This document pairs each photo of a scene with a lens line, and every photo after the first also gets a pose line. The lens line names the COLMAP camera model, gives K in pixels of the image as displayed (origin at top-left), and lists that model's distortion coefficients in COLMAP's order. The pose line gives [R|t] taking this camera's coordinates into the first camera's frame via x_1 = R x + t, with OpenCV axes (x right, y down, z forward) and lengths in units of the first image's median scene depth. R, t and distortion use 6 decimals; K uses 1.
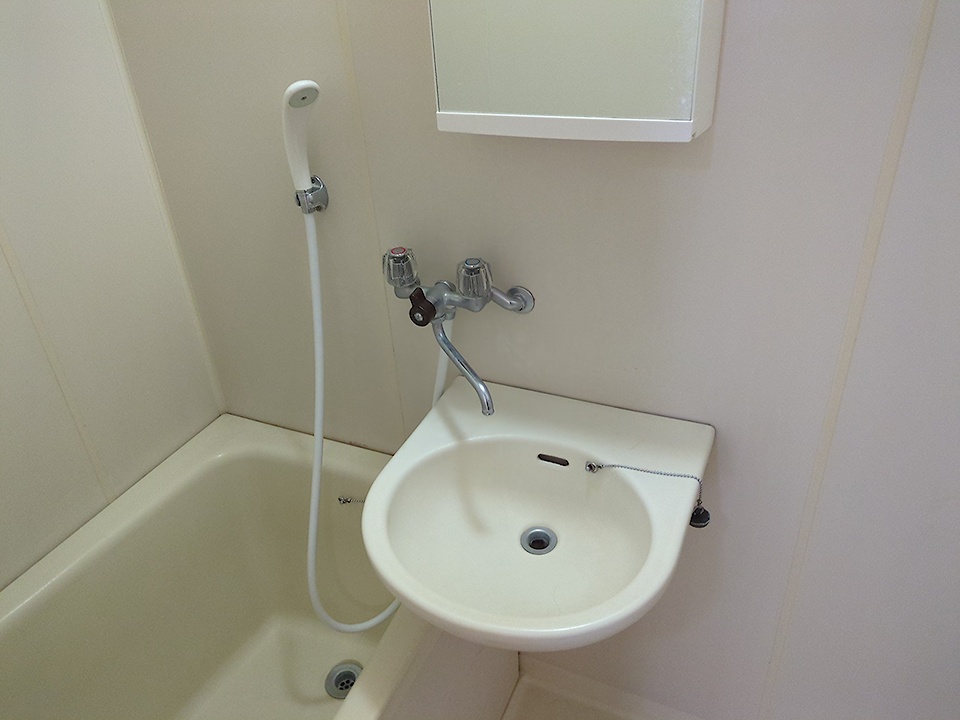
lens RADIAL K [[720.6, 0, 476.3], [0, 720.6, 363.8], [0, 0, 1]] dist [0.027901, -0.022904]
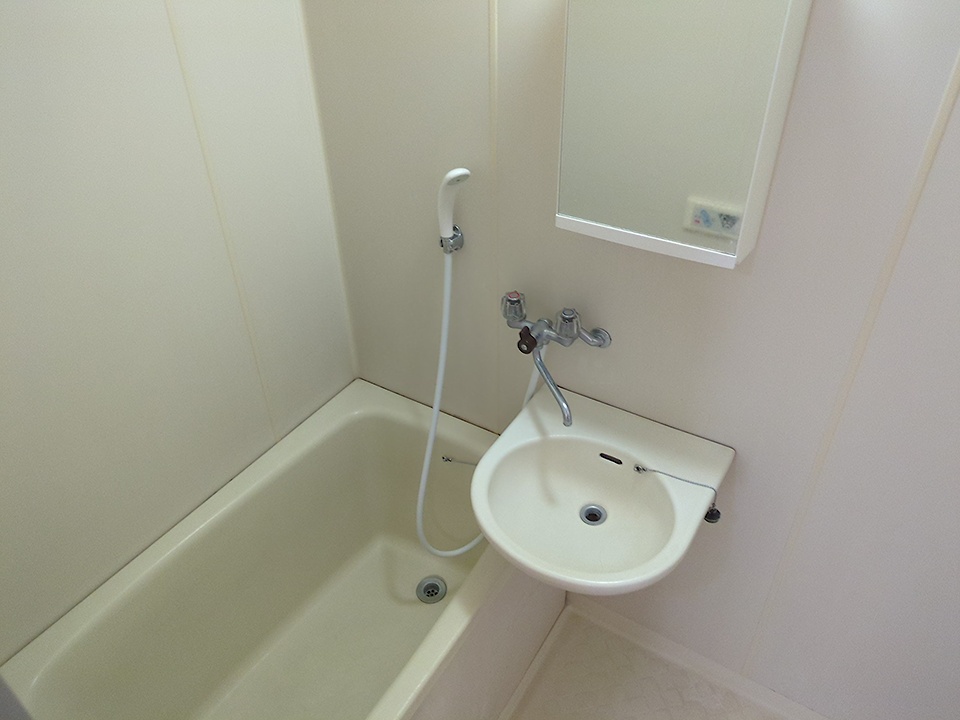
lens RADIAL K [[720.6, 0, 484.3], [0, 720.6, 361.2], [0, 0, 1]] dist [0.027901, -0.022904]
pose [[0.990947, 0.109265, -0.078011, -0.042962], [-0.100995, 0.989533, 0.103070, -0.162710], [0.088457, -0.094258, 0.991610, -0.346487]]
